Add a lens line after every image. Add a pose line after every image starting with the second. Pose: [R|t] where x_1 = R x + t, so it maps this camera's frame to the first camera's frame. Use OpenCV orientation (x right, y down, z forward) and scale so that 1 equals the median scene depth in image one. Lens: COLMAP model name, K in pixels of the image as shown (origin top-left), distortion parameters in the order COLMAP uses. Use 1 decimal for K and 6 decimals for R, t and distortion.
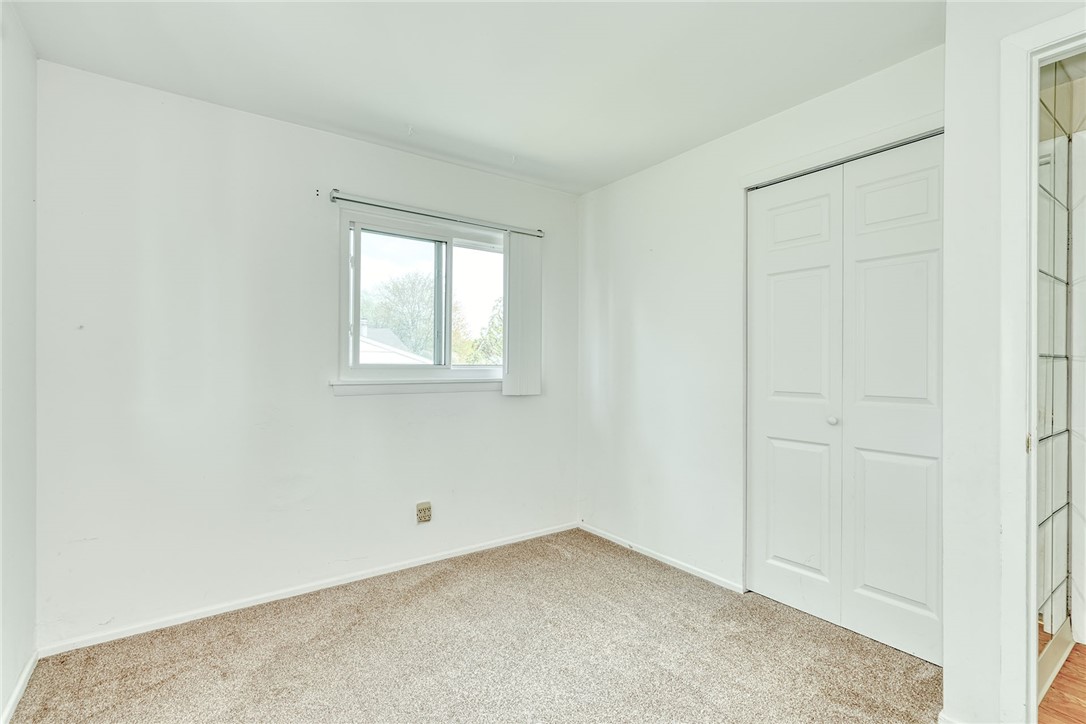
lens RADIAL K [[505.7, 0, 543.9], [0, 505.7, 366.9], [0, 0, 1]] dist [-0.001480, 0.000560]
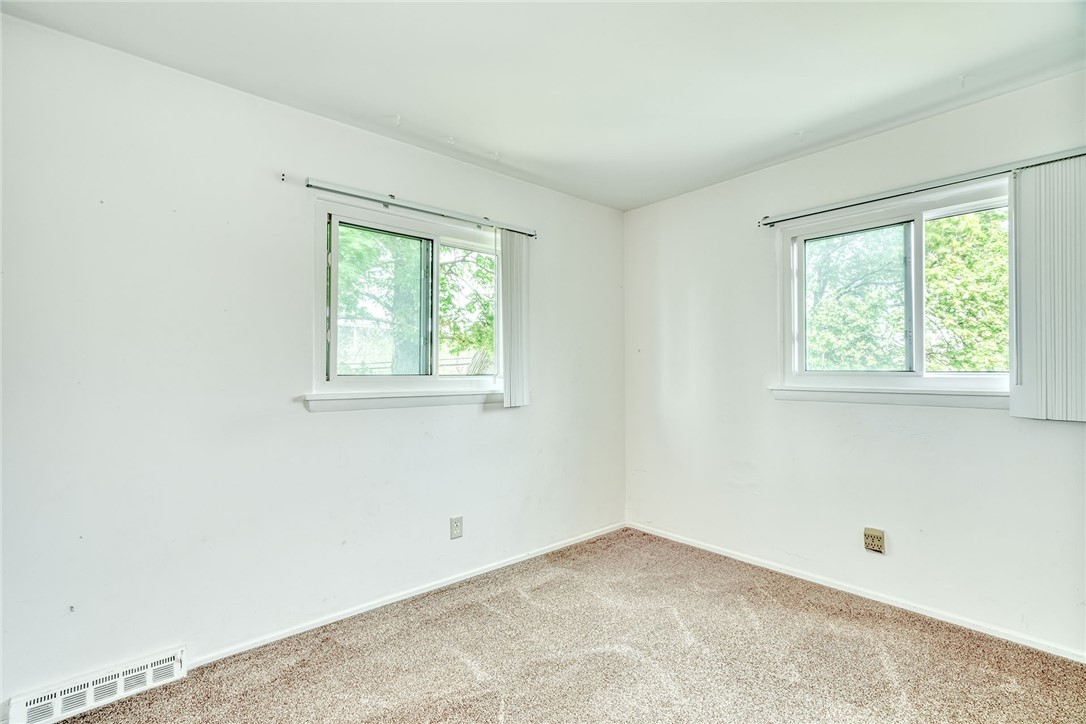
lens RADIAL K [[498.0, 0, 539.9], [0, 498.0, 361.4], [0, 0, 1]] dist [-0.001012, 0.000365]
pose [[0.082424, -0.021585, -0.996364, 0.599114], [-0.003093, 0.999755, -0.021914, -0.000415], [0.996593, 0.004888, 0.082337, 0.367269]]
